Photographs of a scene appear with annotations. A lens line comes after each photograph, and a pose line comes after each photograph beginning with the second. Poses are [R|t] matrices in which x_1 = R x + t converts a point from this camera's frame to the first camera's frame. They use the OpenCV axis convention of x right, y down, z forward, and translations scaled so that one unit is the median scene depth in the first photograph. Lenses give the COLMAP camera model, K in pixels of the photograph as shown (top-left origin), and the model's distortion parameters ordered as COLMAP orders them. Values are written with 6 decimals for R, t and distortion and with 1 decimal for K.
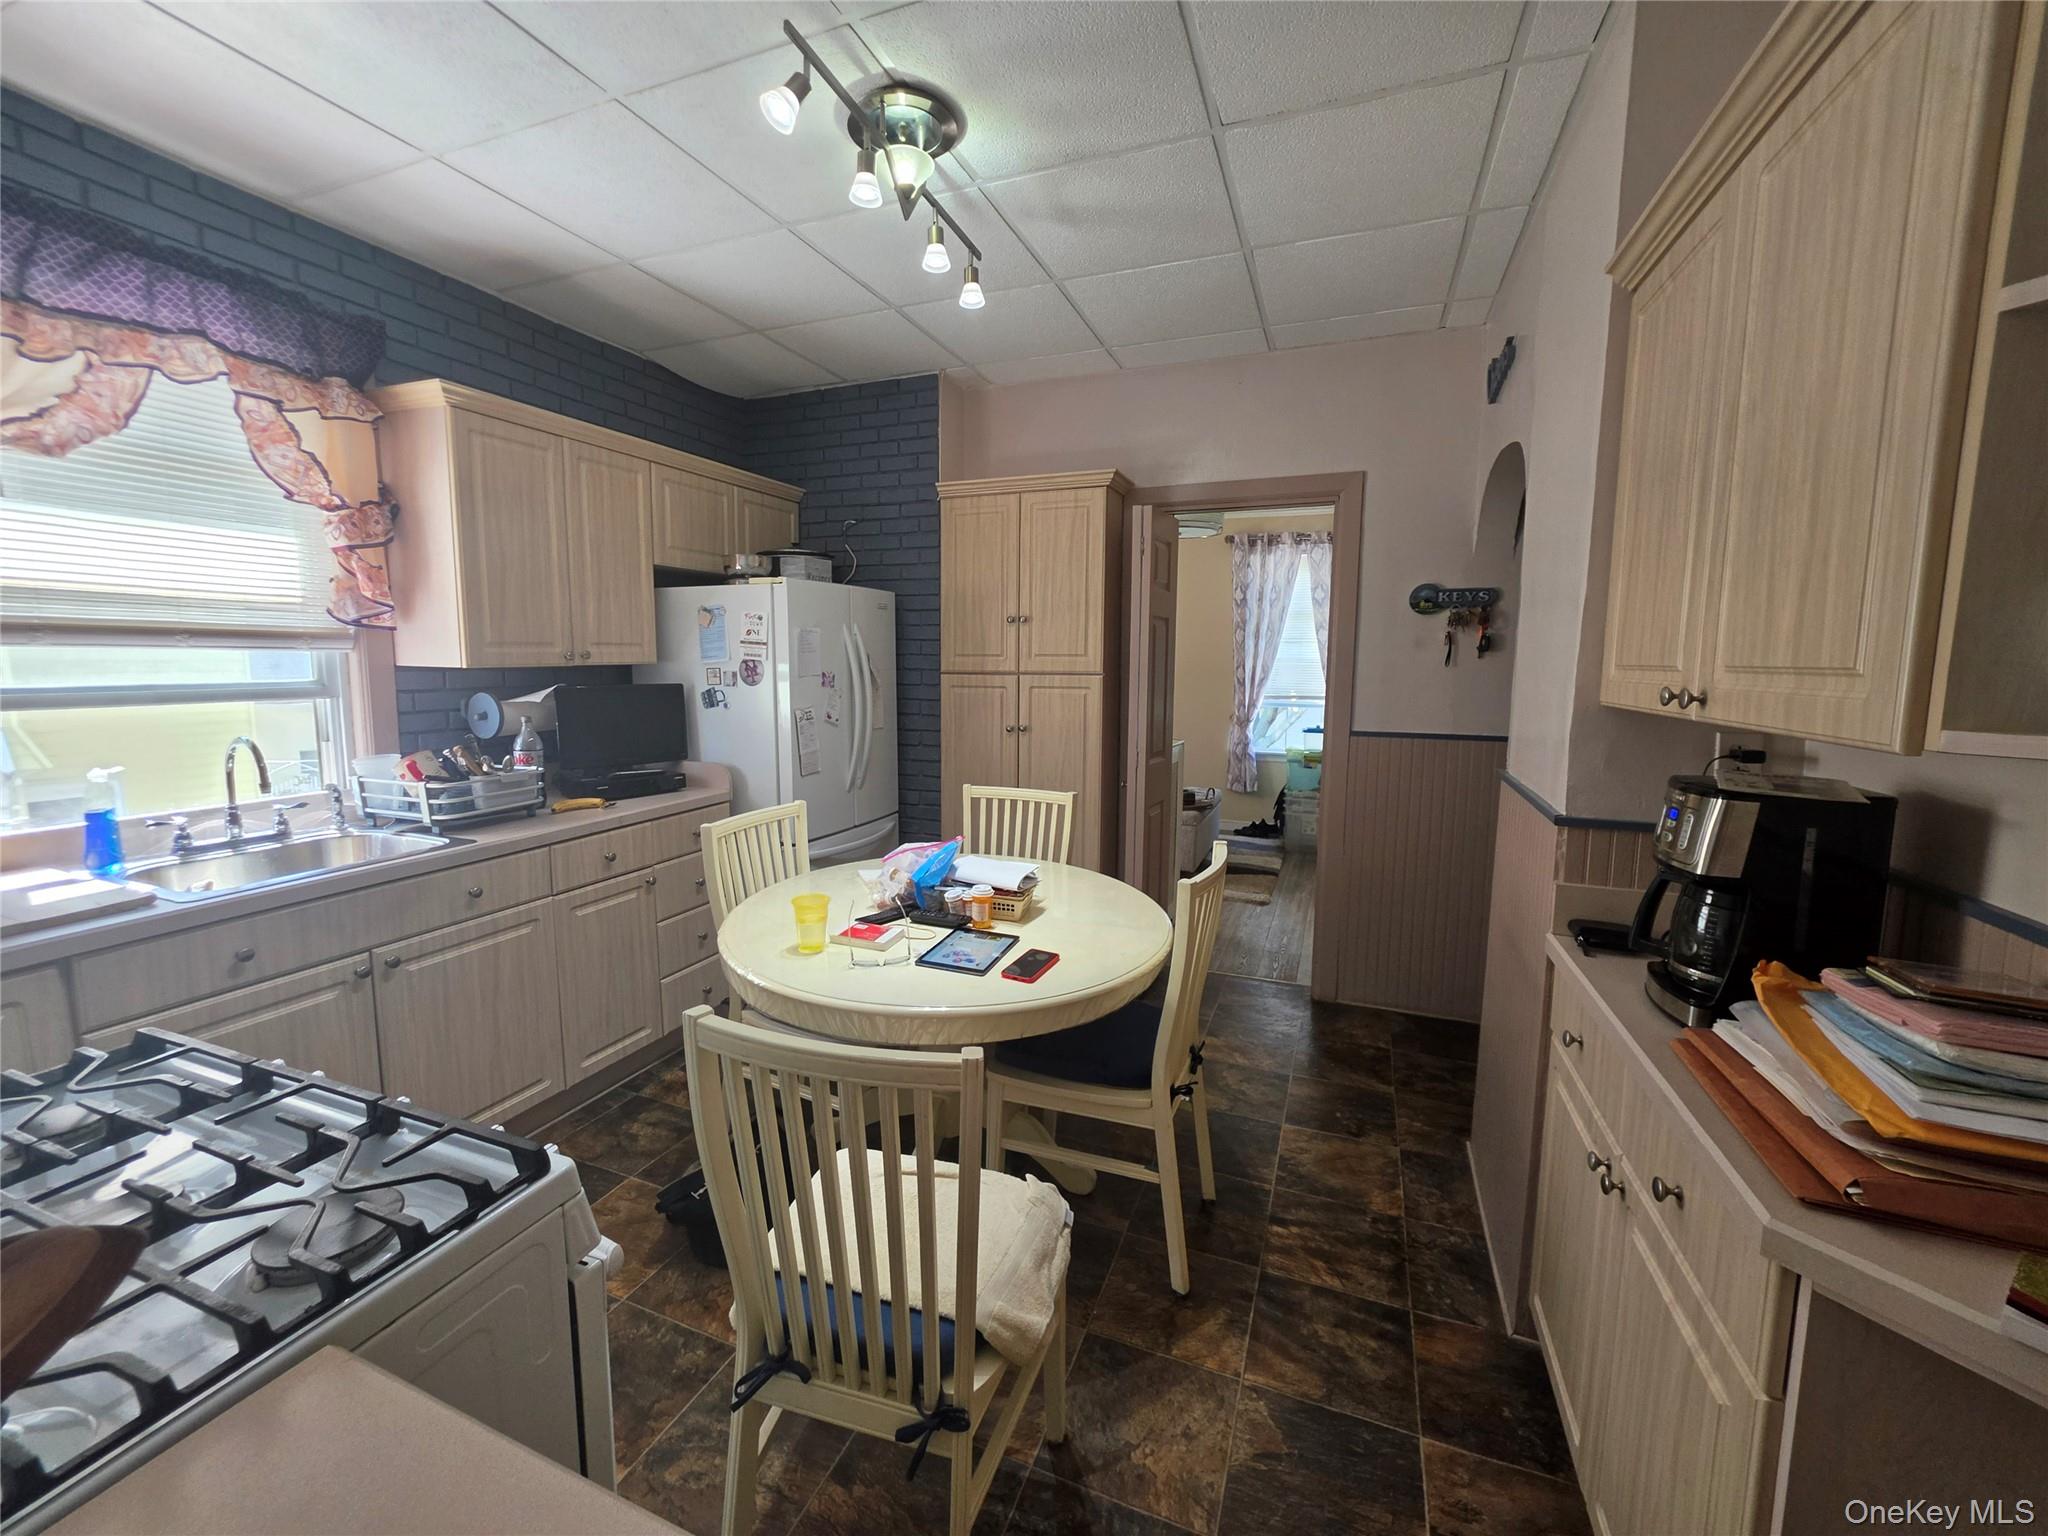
lens RADIAL K [[825.1, 0, 1028.0], [0, 825.1, 751.8], [0, 0, 1]] dist [-0.002804, 0.000780]
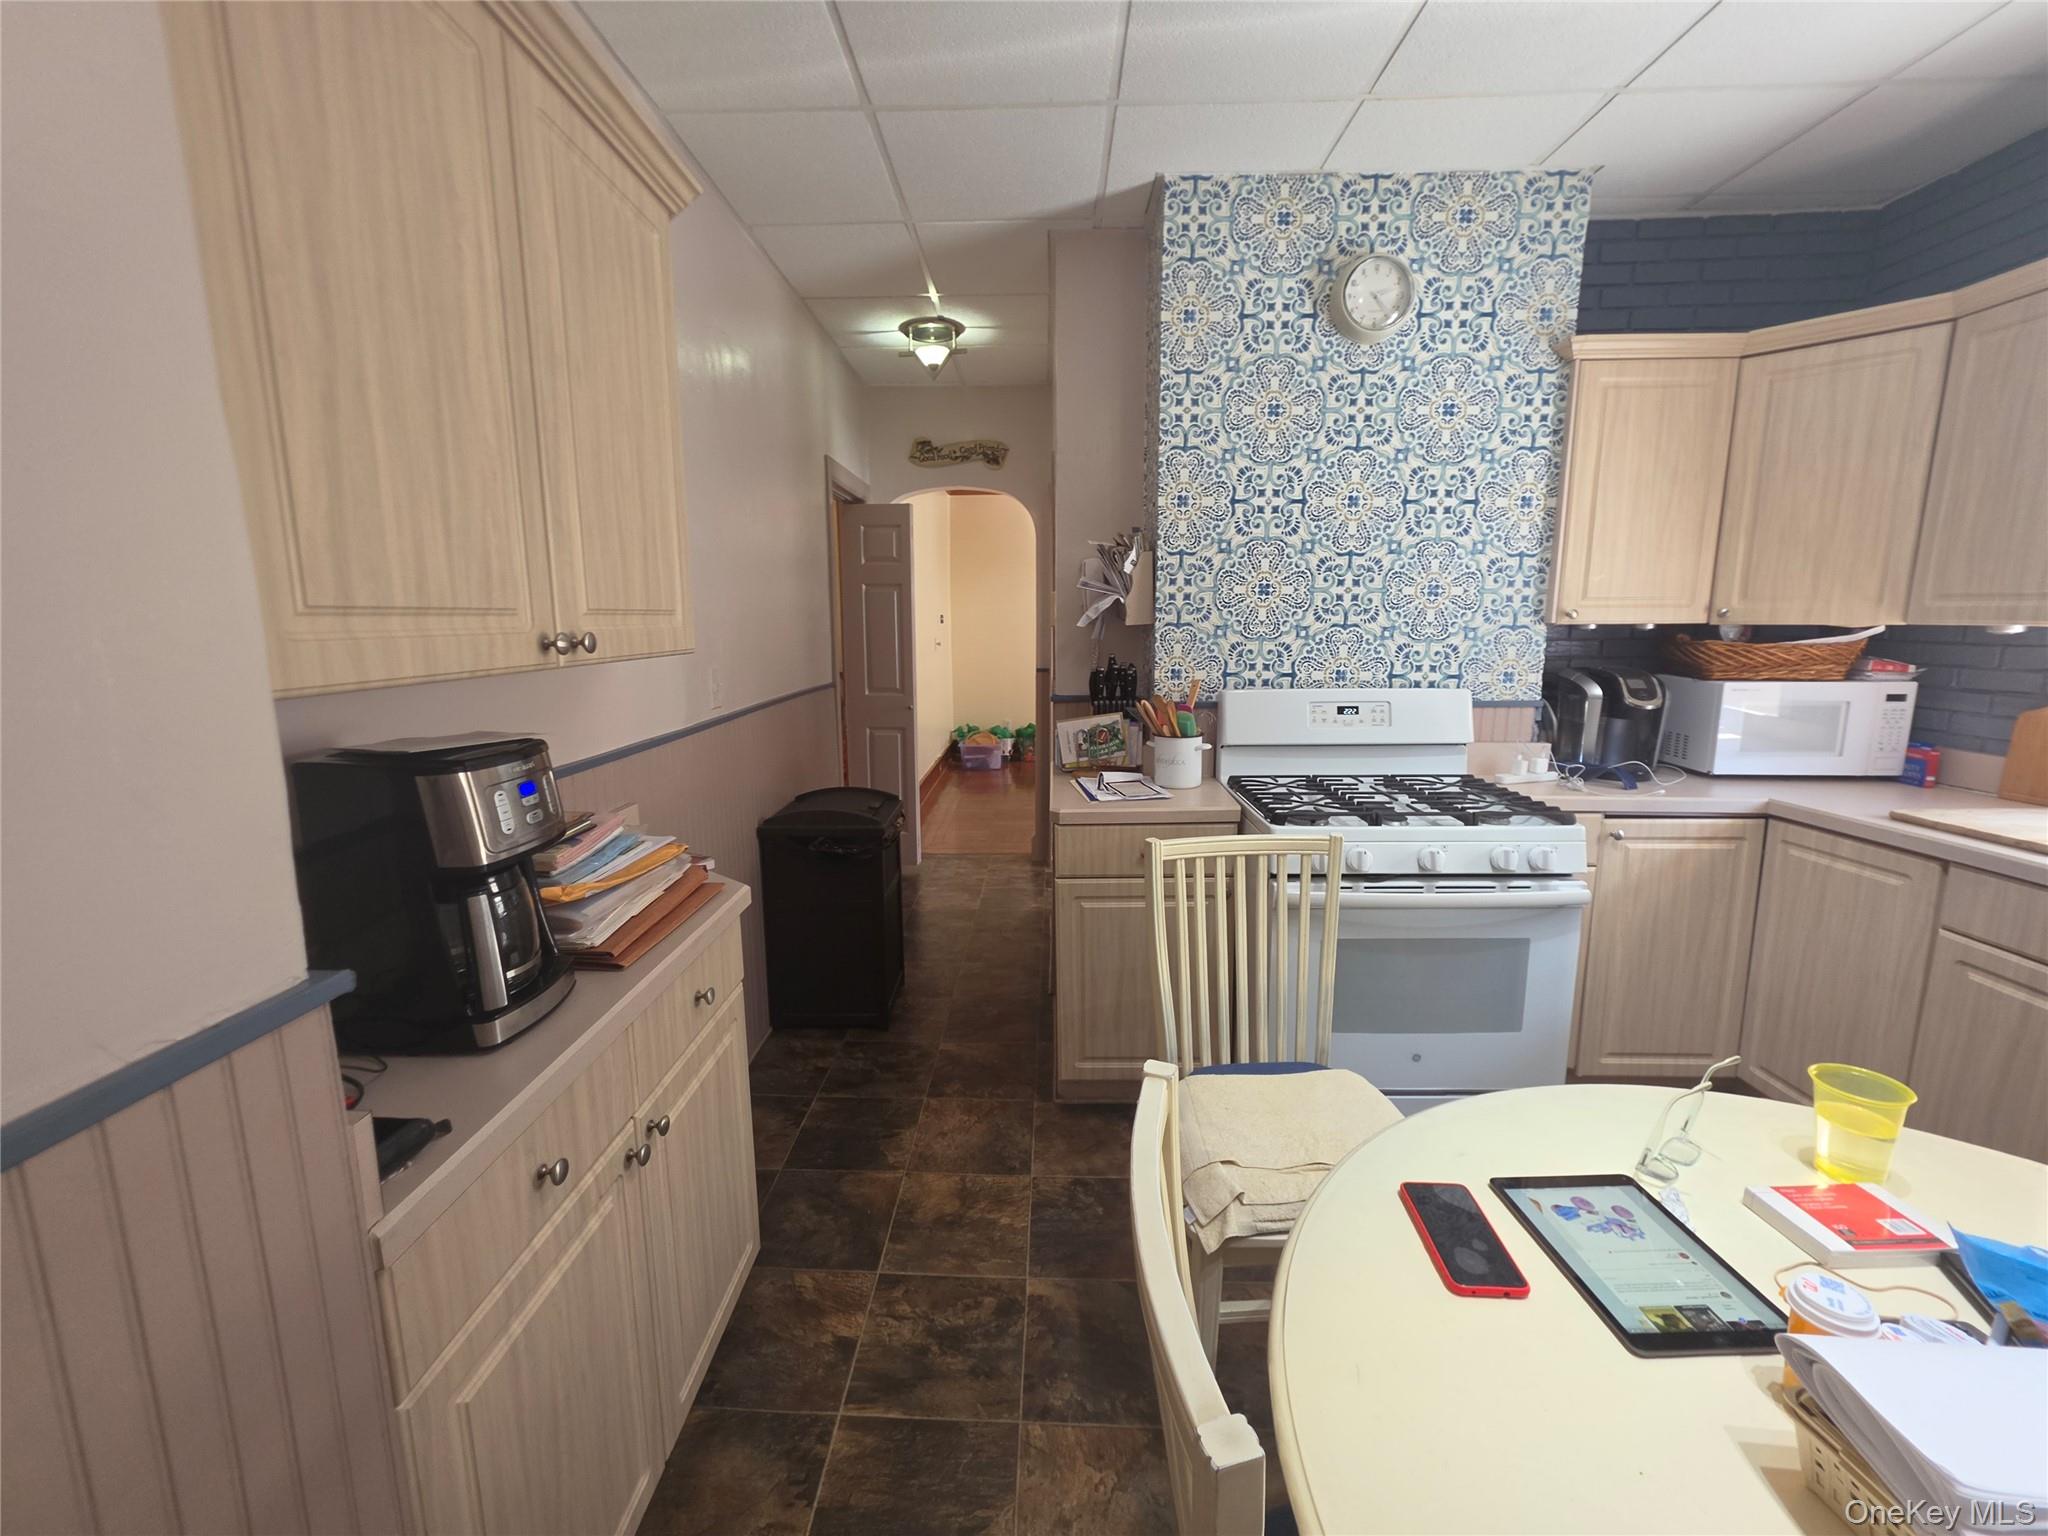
lens RADIAL K [[825.2, 0, 1021.4], [0, 825.2, 748.0], [0, 0, 1]] dist [-0.003073, 0.000294]
pose [[-0.943391, 0.050243, -0.327857, 0.313600], [-0.038884, 0.964892, 0.259752, -0.107058], [0.329397, 0.257795, -0.908317, 1.030097]]
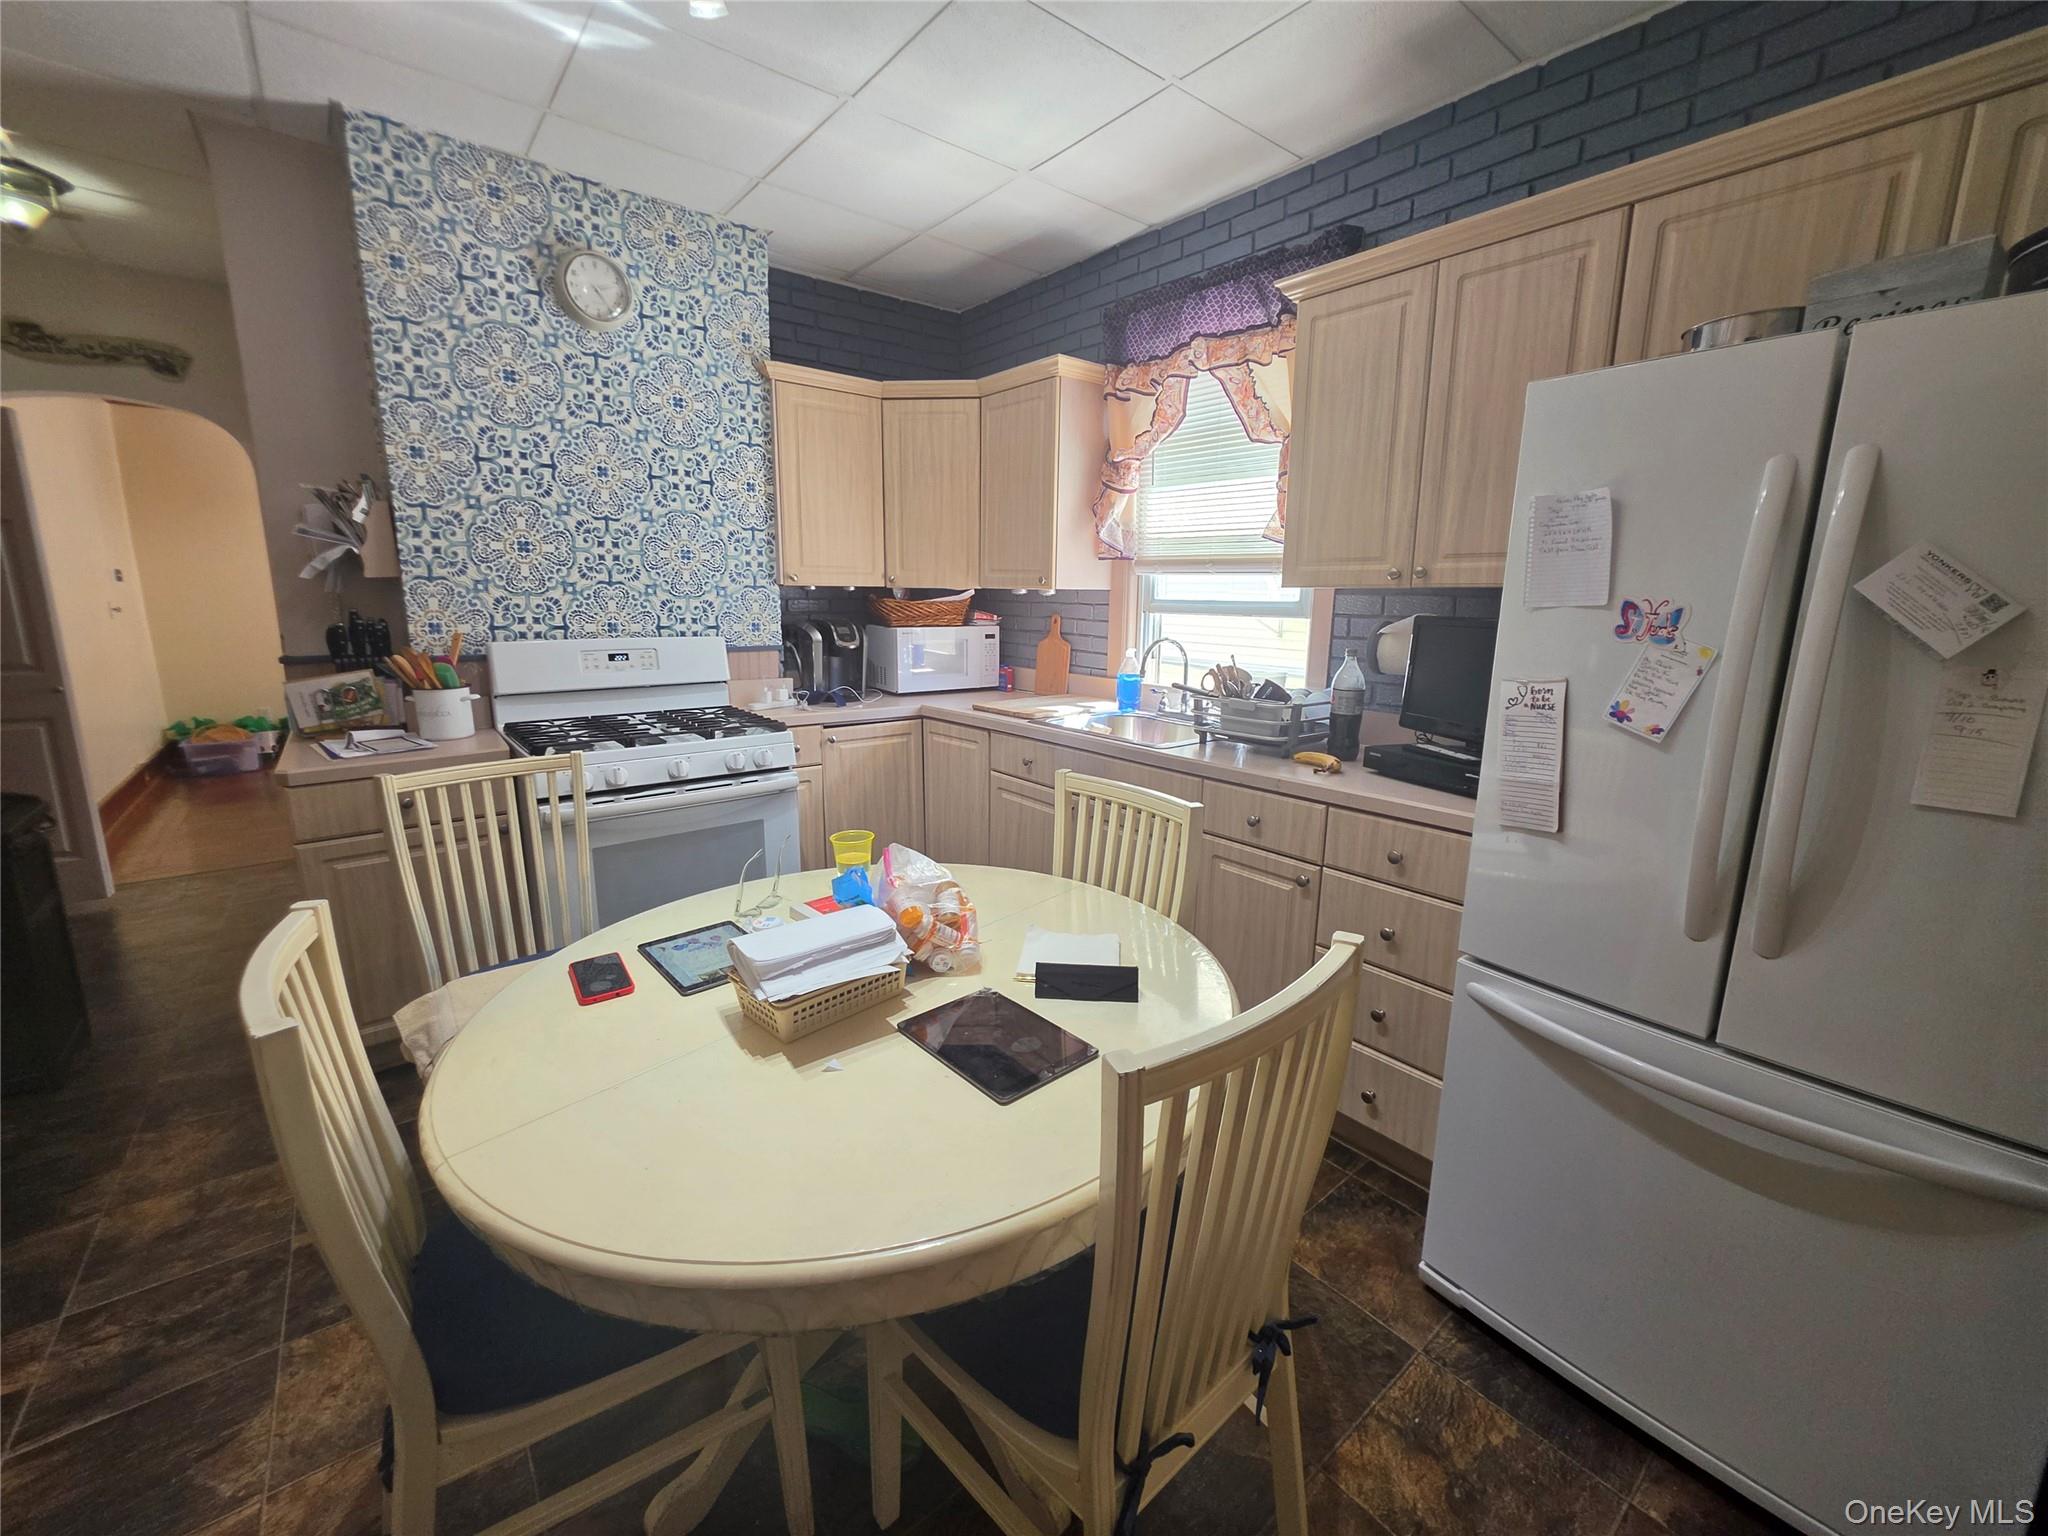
lens RADIAL K [[825.1, 0, 1028.0], [0, 825.1, 751.8], [0, 0, 1]] dist [-0.002804, 0.000780]
pose [[-0.494587, 0.151230, -0.855870, 0.326615], [-0.116643, 0.964287, 0.237792, -0.118590], [0.861265, 0.217440, -0.459284, 1.295617]]
